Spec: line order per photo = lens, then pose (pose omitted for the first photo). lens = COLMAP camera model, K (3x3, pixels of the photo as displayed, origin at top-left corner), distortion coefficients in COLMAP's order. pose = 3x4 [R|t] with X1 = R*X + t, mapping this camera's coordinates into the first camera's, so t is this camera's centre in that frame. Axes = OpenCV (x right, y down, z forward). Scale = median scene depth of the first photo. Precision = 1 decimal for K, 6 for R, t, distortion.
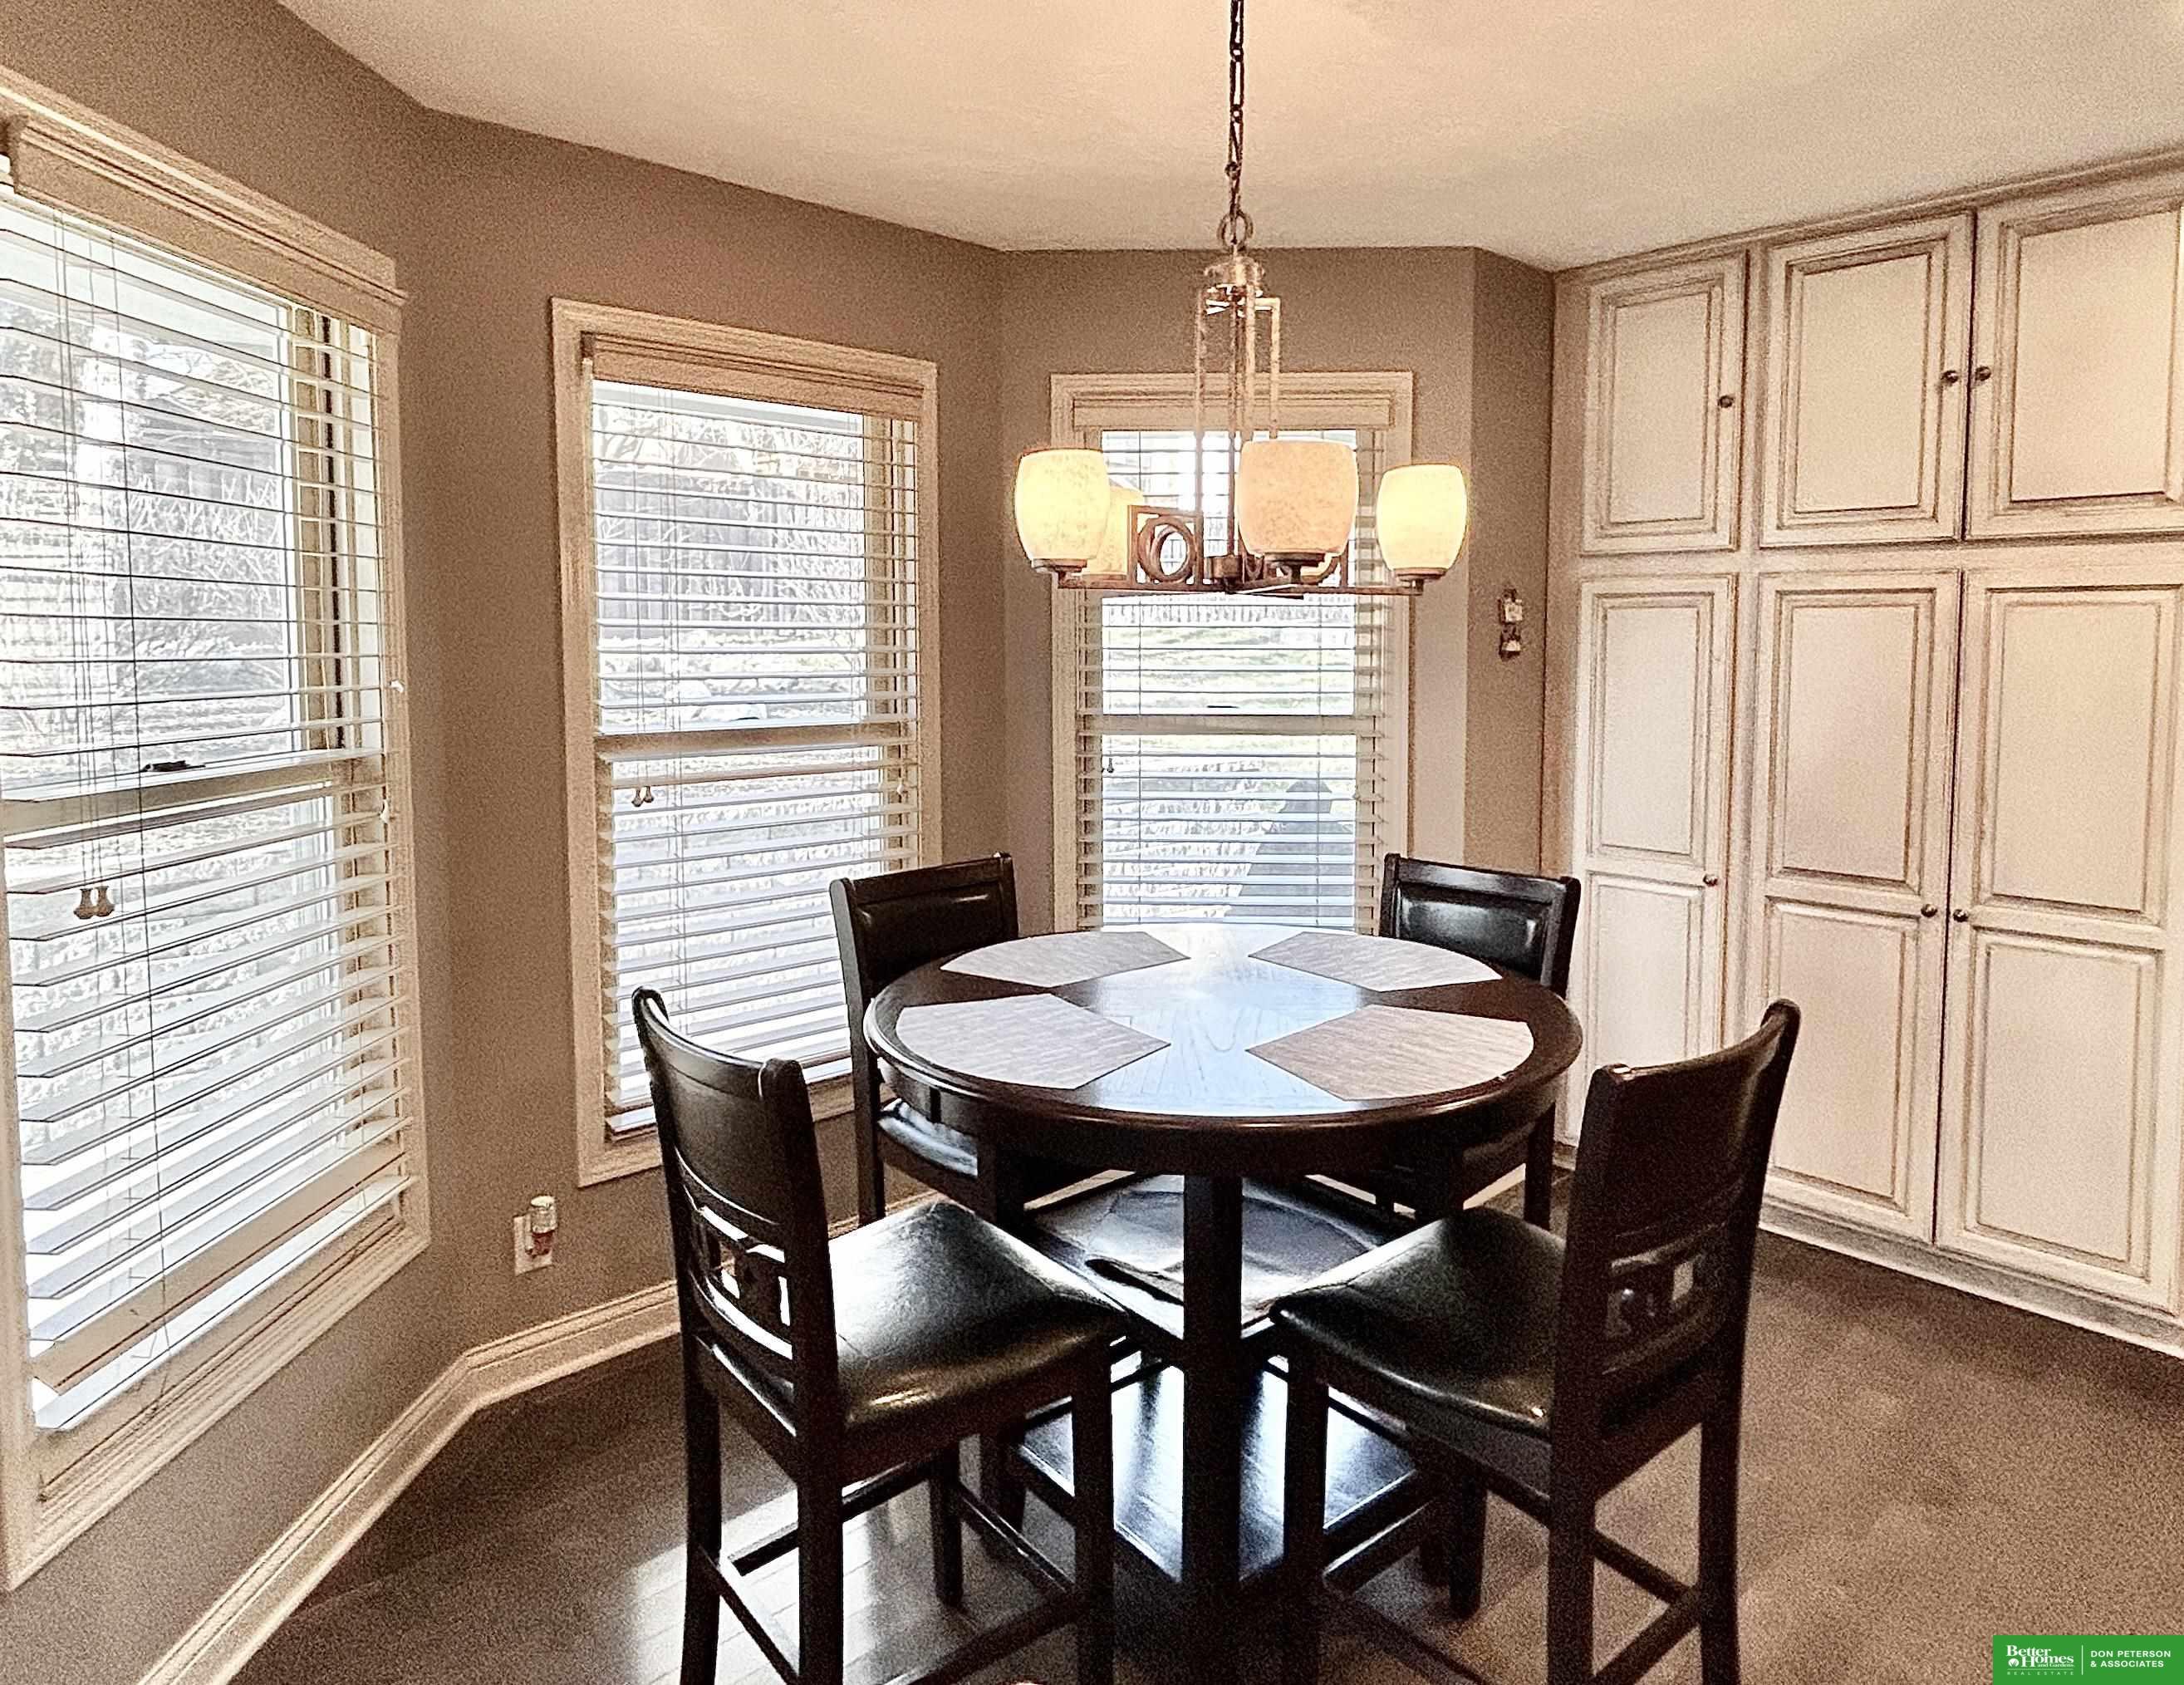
lens RADIAL K [[1392.3, 0, 1090.2], [0, 1392.3, 842.0], [0, 0, 1]] dist [0.007159, -0.000257]
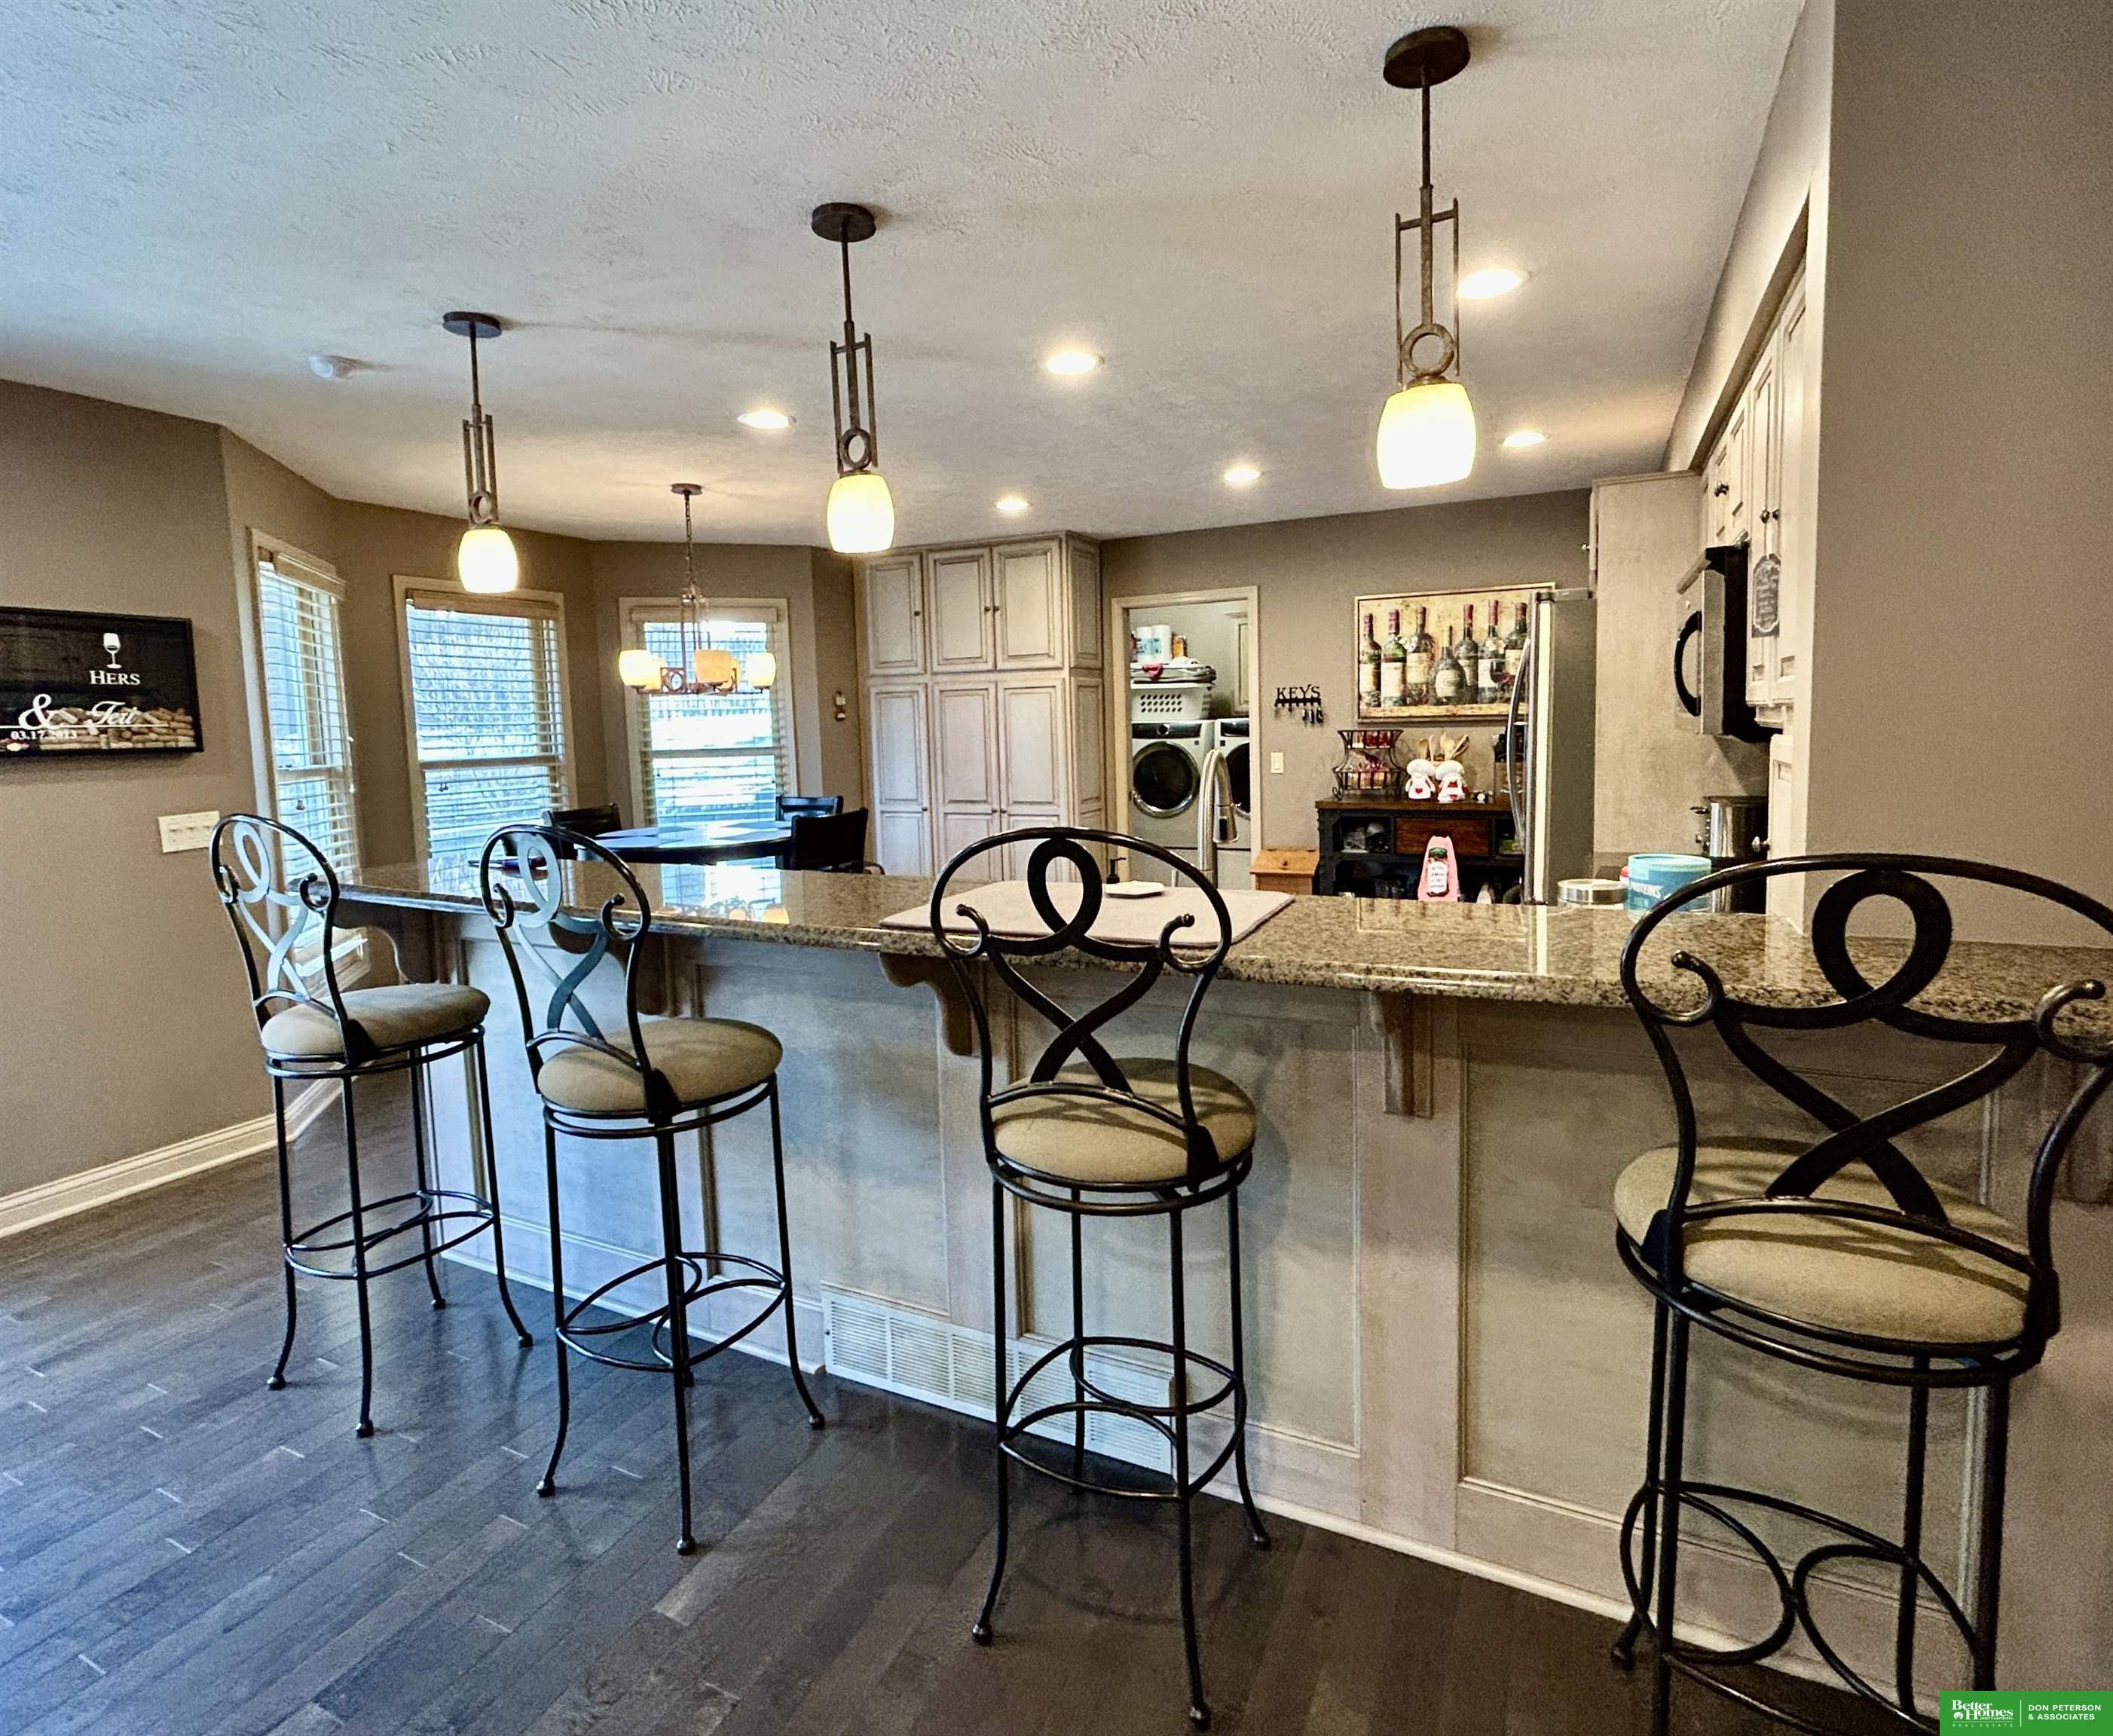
lens RADIAL K [[1075.6, 0, 1046.6], [0, 1075.6, 819.7], [0, 0, 1]] dist [-0.003794, -0.000215]
pose [[0.933293, -0.057976, 0.354405, -0.020926], [0.078756, 0.995901, -0.044478, 0.159740], [-0.350374, 0.069423, 0.934033, -0.893709]]
